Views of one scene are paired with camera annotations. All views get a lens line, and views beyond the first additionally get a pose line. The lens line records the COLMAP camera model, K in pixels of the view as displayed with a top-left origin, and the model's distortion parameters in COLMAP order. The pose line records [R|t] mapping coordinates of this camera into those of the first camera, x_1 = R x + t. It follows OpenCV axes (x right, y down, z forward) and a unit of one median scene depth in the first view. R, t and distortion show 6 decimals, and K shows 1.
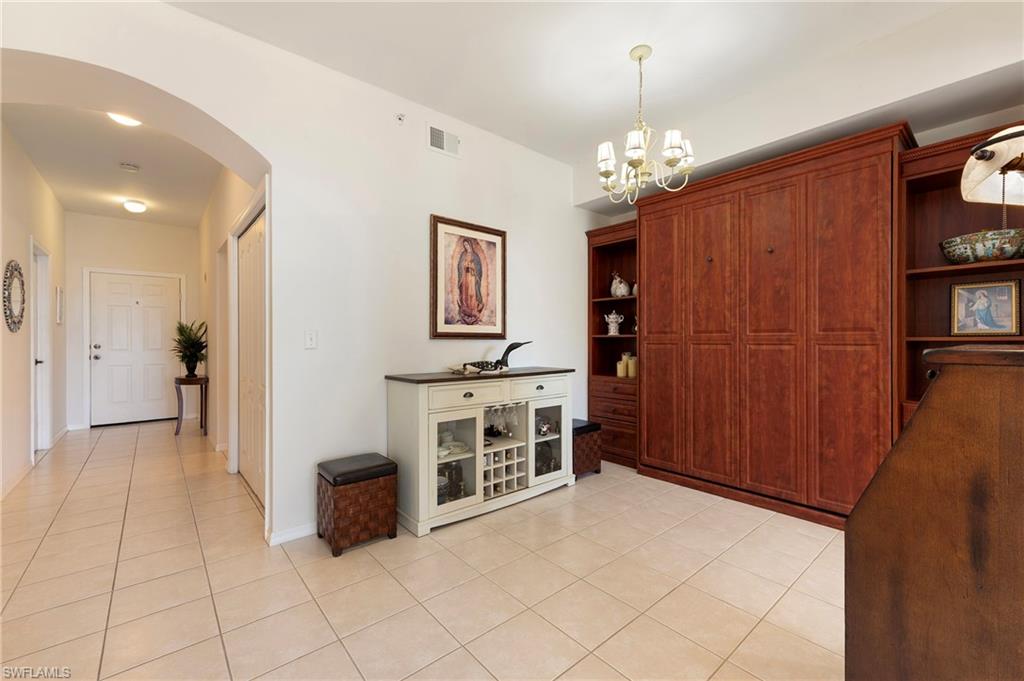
lens RADIAL K [[421.6, 0, 516.0], [0, 421.6, 340.1], [0, 0, 1]] dist [0.012386, -0.000153]
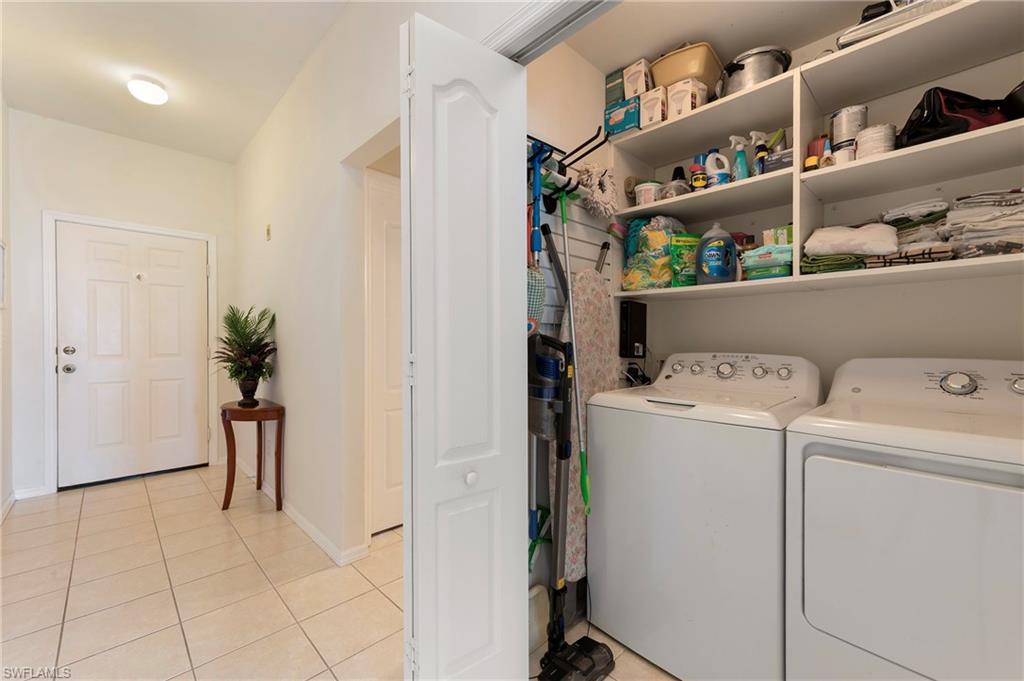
lens RADIAL K [[410.0, 0, 512.0], [0, 410.0, 340.5], [0, 0, 1]] dist [0.013441, 0.000195]
pose [[0.997781, 0.003567, 0.066480, -0.442759], [-0.004055, 0.999966, 0.007197, -0.005107], [-0.066452, -0.007451, 0.997762, 0.417414]]
